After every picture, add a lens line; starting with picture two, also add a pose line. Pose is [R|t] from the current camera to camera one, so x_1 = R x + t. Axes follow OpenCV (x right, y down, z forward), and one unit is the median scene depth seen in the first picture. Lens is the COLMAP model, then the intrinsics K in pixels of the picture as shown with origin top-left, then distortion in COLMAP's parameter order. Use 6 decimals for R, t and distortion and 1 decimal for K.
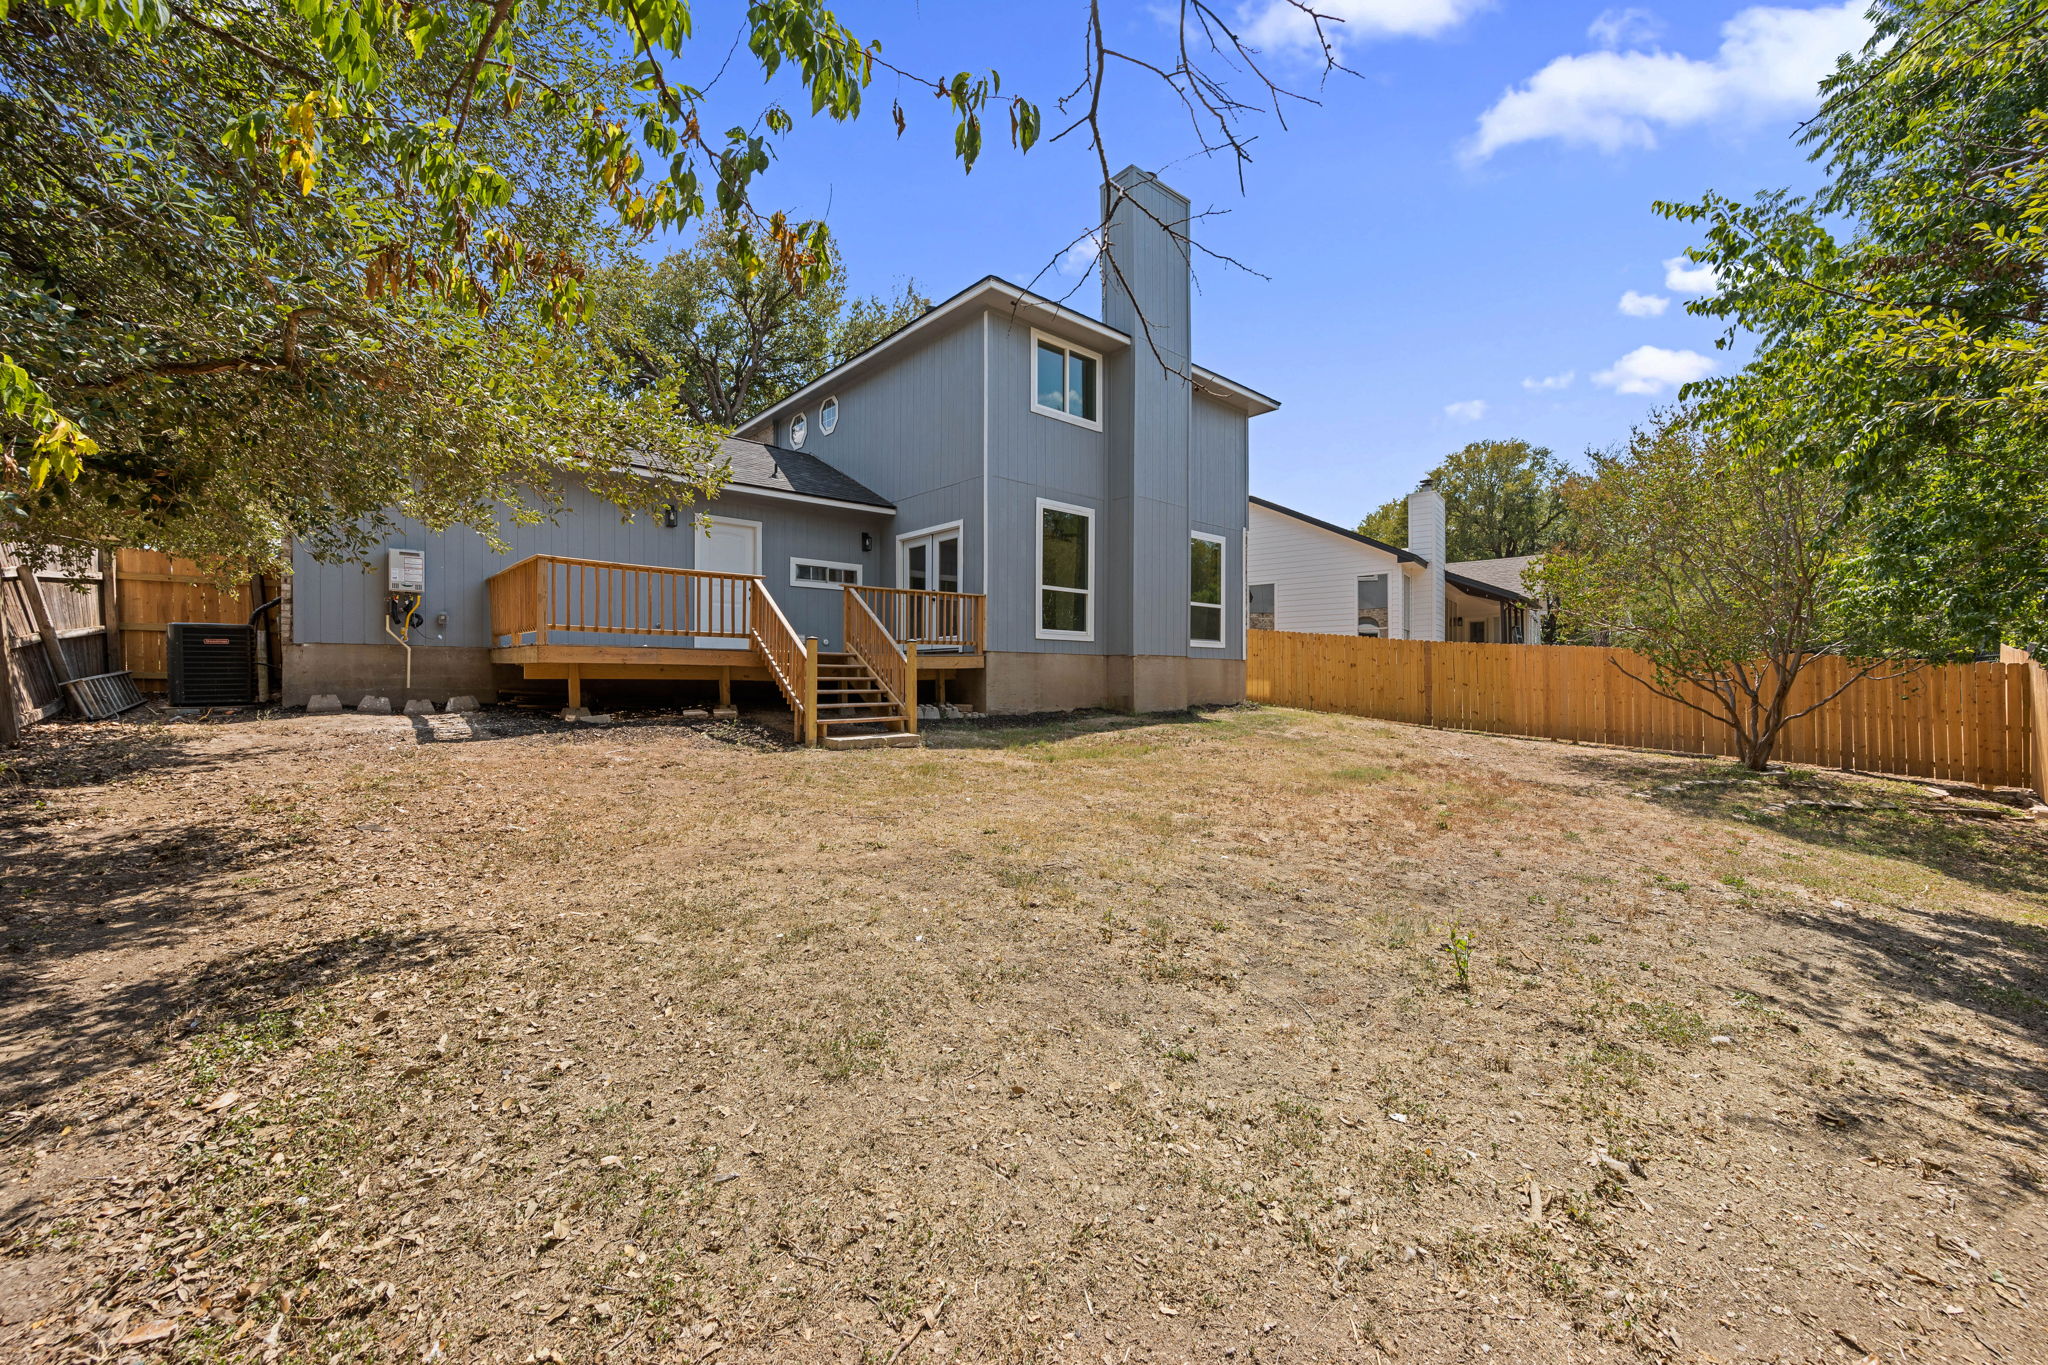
lens RADIAL K [[802.0, 0, 1024.0], [0, 802.0, 682.5], [0, 0, 1]] dist [0.000849, 0.000052]
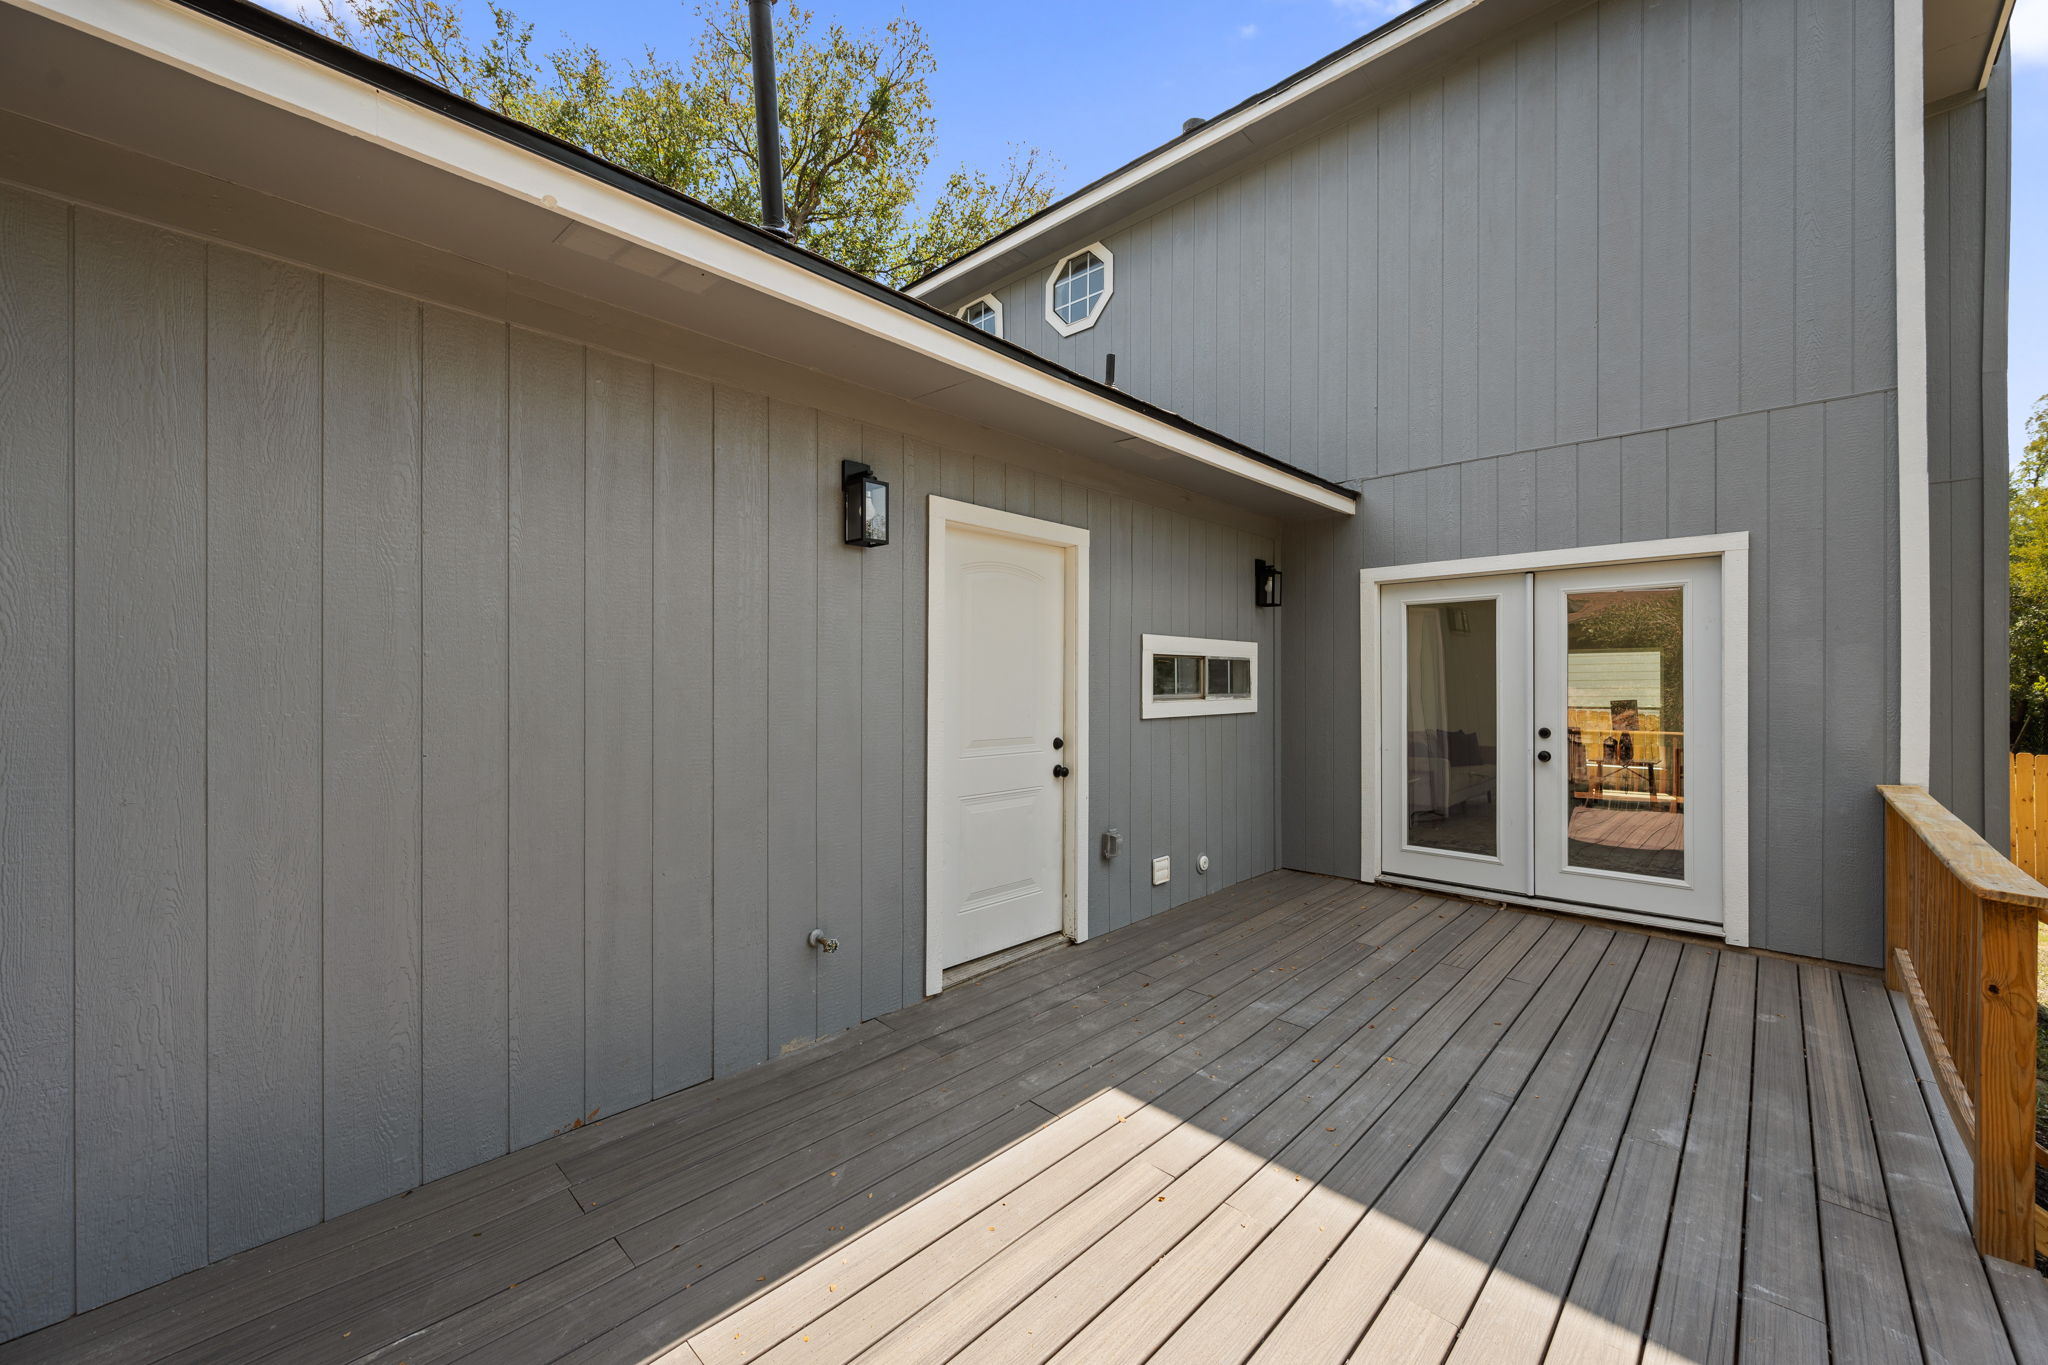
lens RADIAL K [[788.8, 0, 1024.0], [0, 788.8, 682.5], [0, 0, 1]] dist [-0.009495, -0.000017]
pose [[0.995831, -0.004210, 0.091121, -0.354535], [0.004433, 0.999988, -0.002236, -0.129390], [-0.091111, 0.002630, 0.995837, 0.642554]]
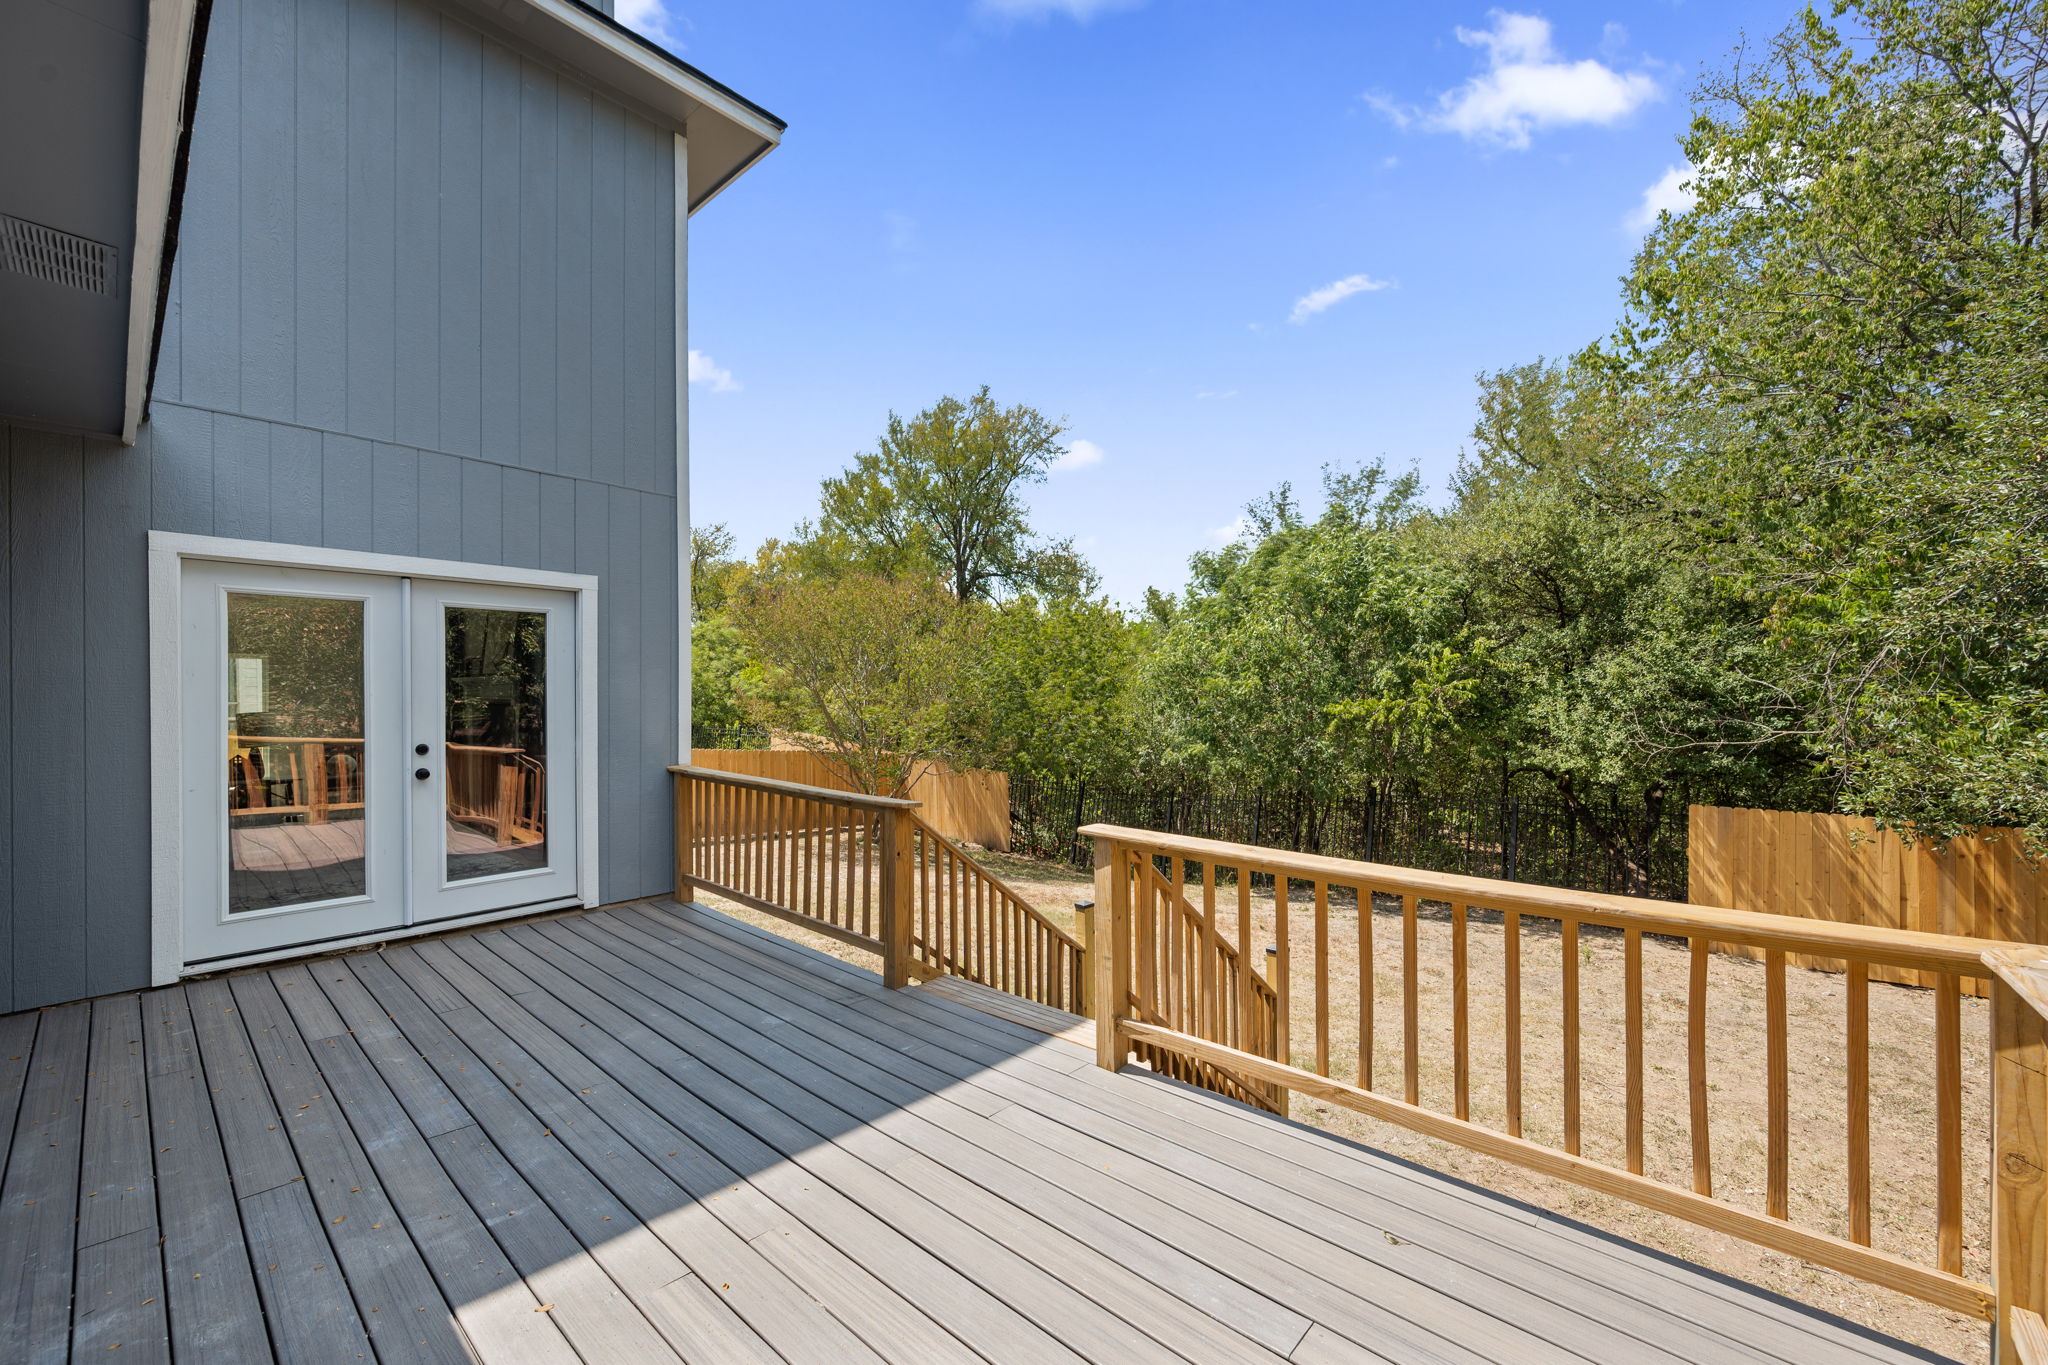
lens RADIAL K [[802.0, 0, 1024.0], [0, 802.0, 682.5], [0, 0, 1]] dist [0.000849, 0.000052]
pose [[-0.124768, 0.006790, 0.992163, -0.454864], [-0.003901, 0.999965, -0.007334, -0.133215], [-0.992178, -0.004785, -0.124737, 0.752054]]
